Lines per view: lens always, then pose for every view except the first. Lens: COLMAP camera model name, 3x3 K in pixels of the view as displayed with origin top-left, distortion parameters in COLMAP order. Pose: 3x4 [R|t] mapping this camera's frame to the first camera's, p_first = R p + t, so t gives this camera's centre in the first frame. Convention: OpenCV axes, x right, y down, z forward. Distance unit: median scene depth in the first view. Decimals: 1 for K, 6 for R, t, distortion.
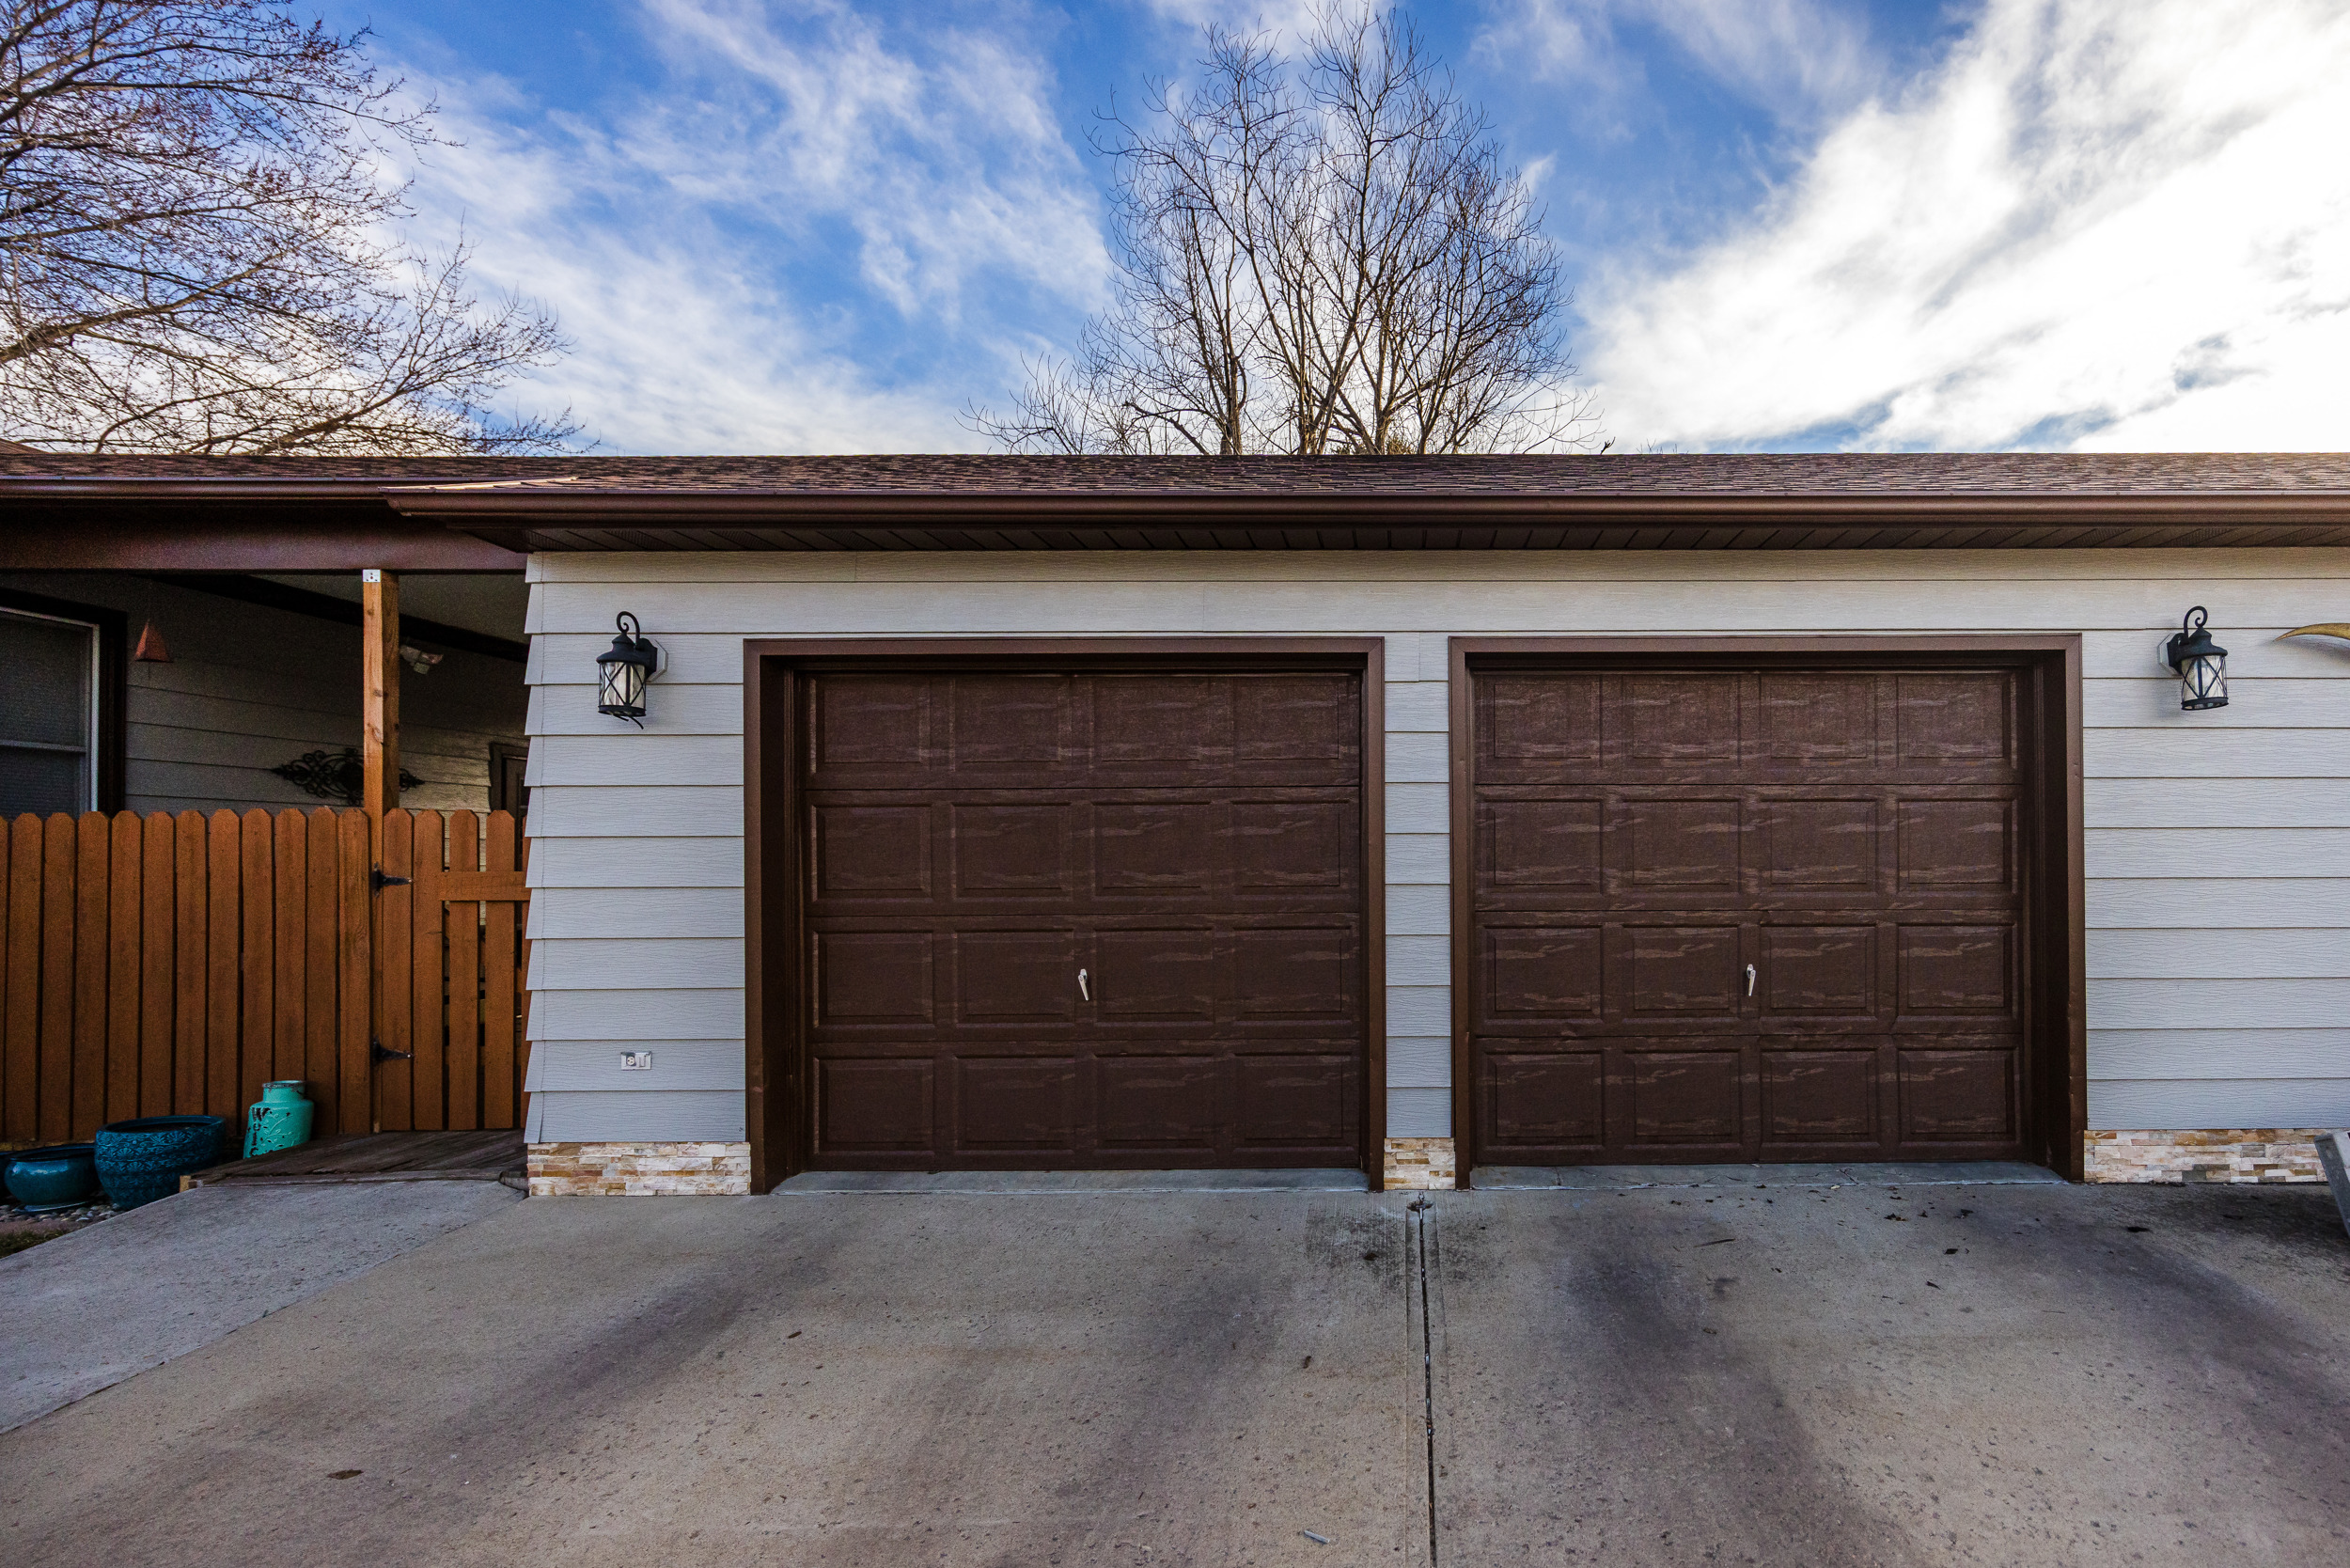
lens RADIAL K [[1055.6, 0, 1174.7], [0, 1055.6, 843.5], [0, 0, 1]] dist [-0.014772, -0.000105]
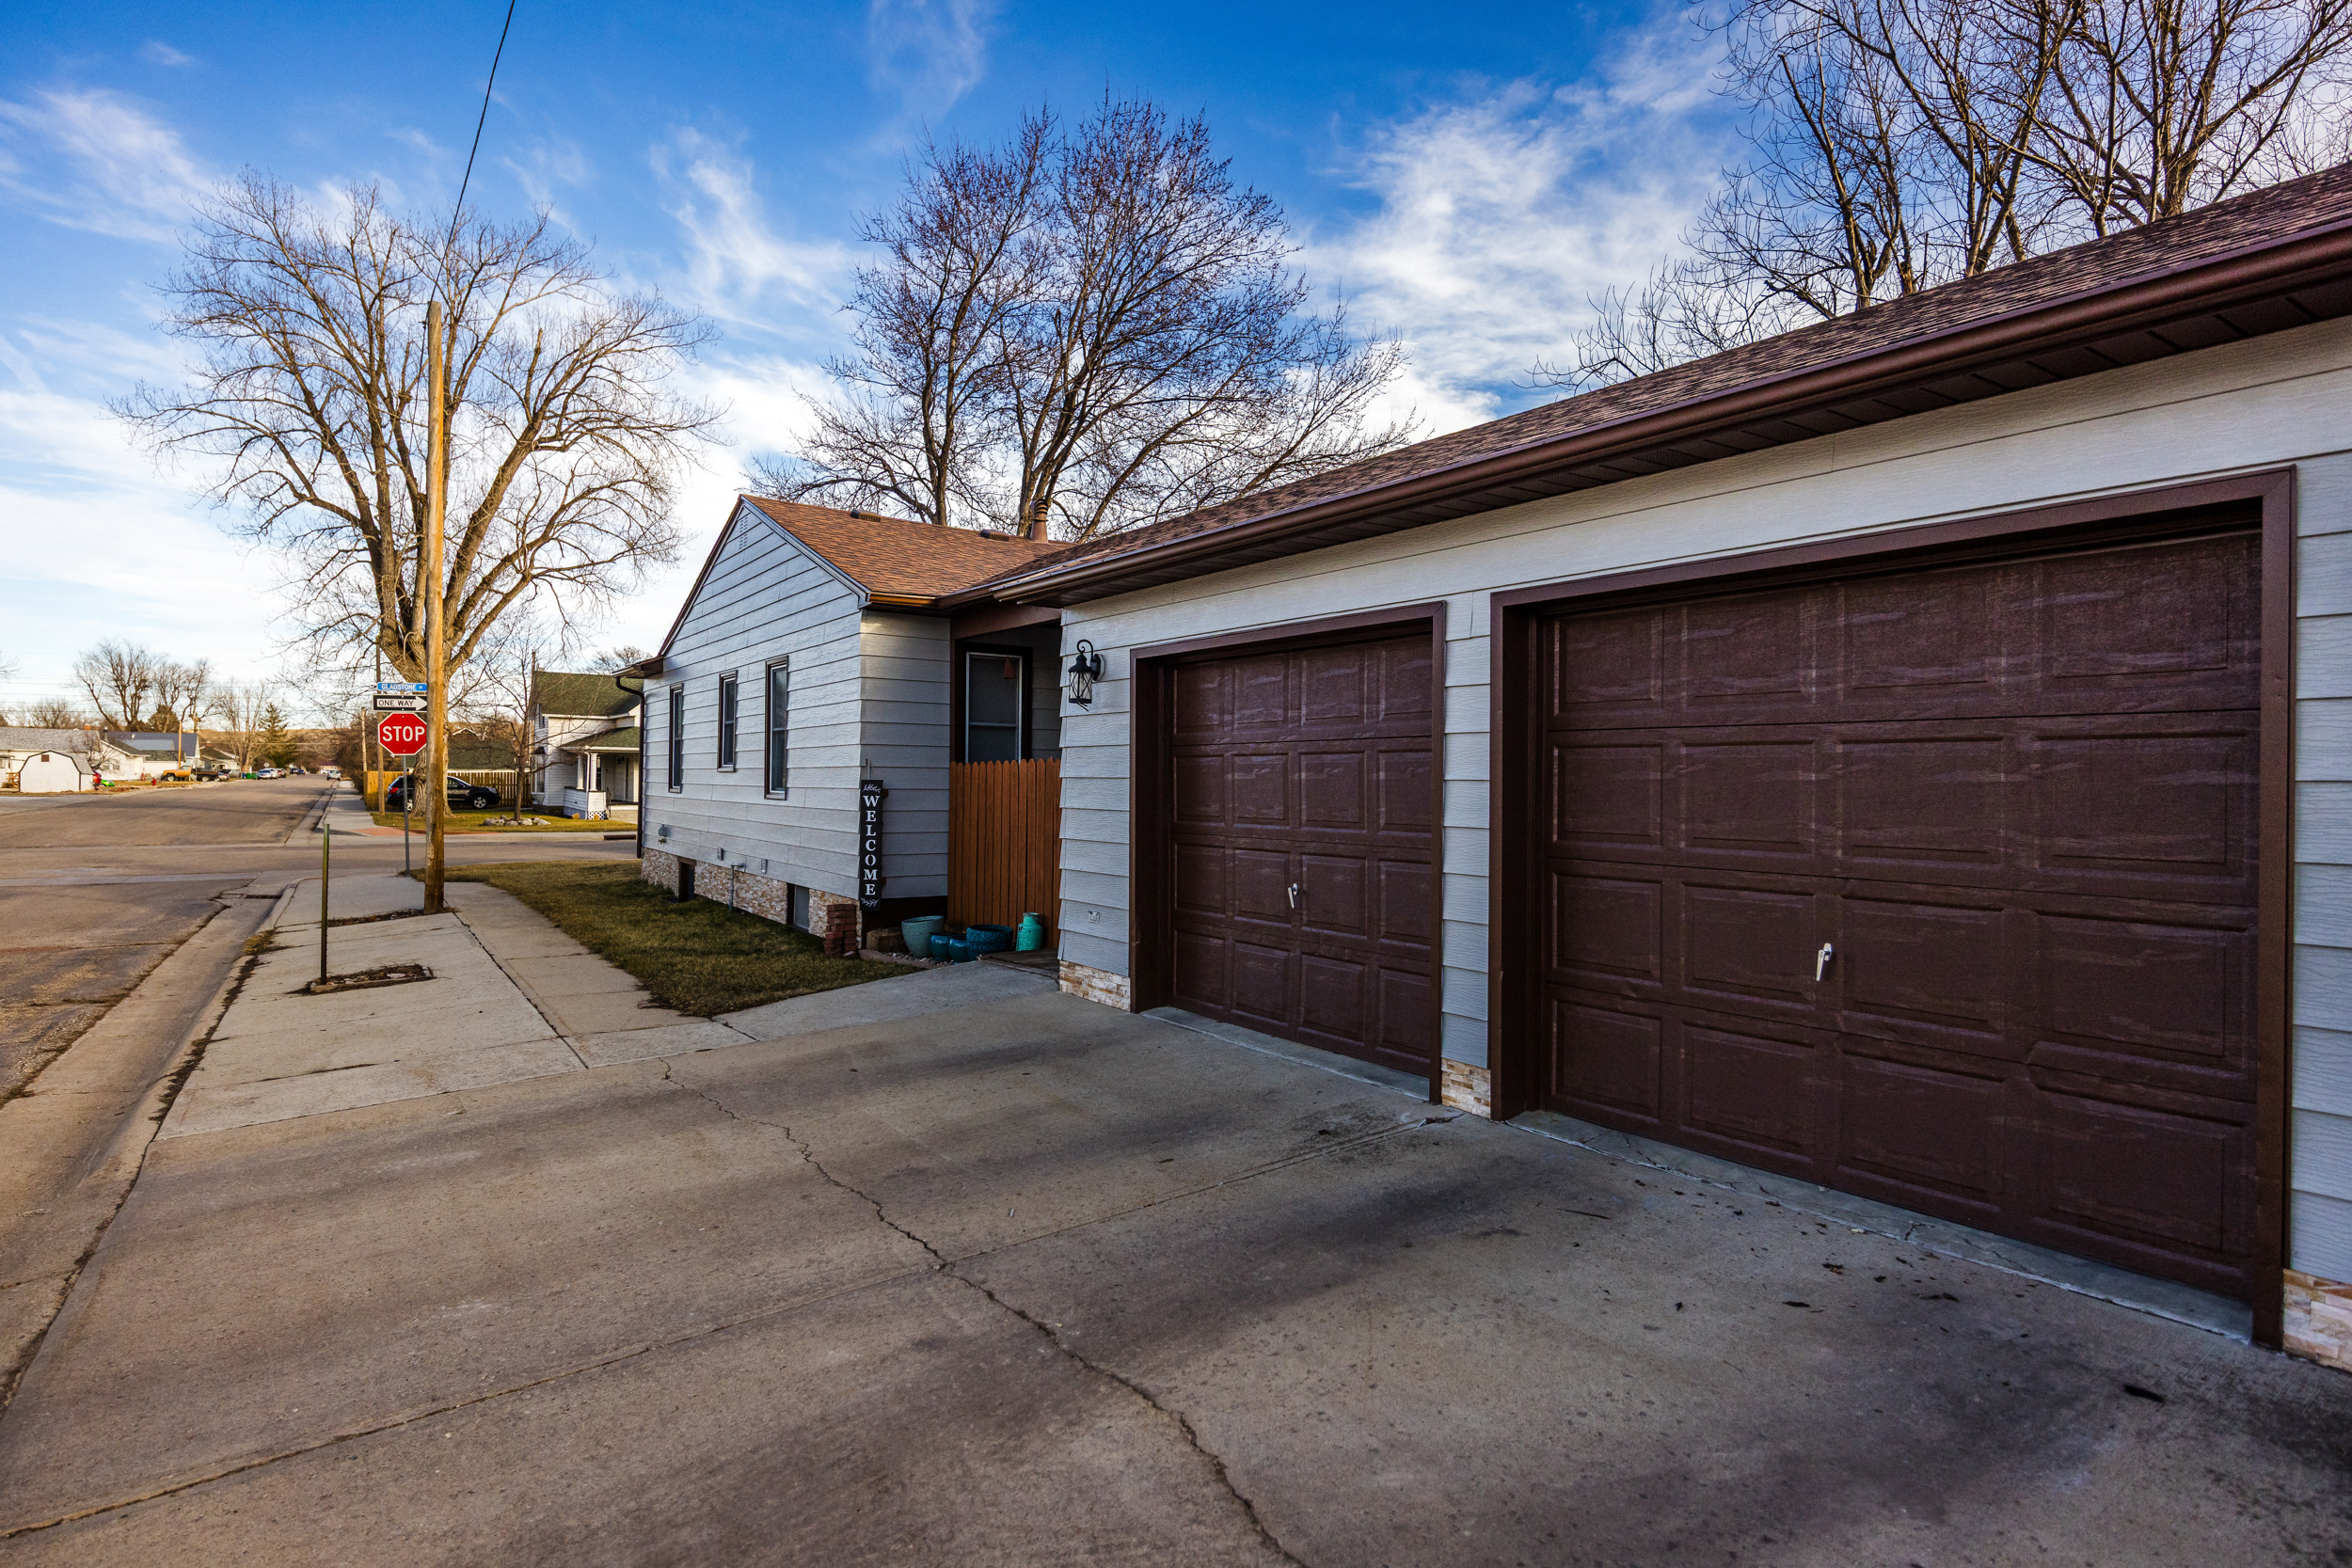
lens RADIAL K [[1258.5, 0, 1176.9], [0, 1258.5, 779.1], [0, 0, 1]] dist [-0.017728, 0.001469]
pose [[0.545180, 0.008781, -0.838273, 1.084731], [-0.014323, 0.999897, 0.001159, -0.006718], [0.838197, 0.011375, 0.545249, 0.052678]]
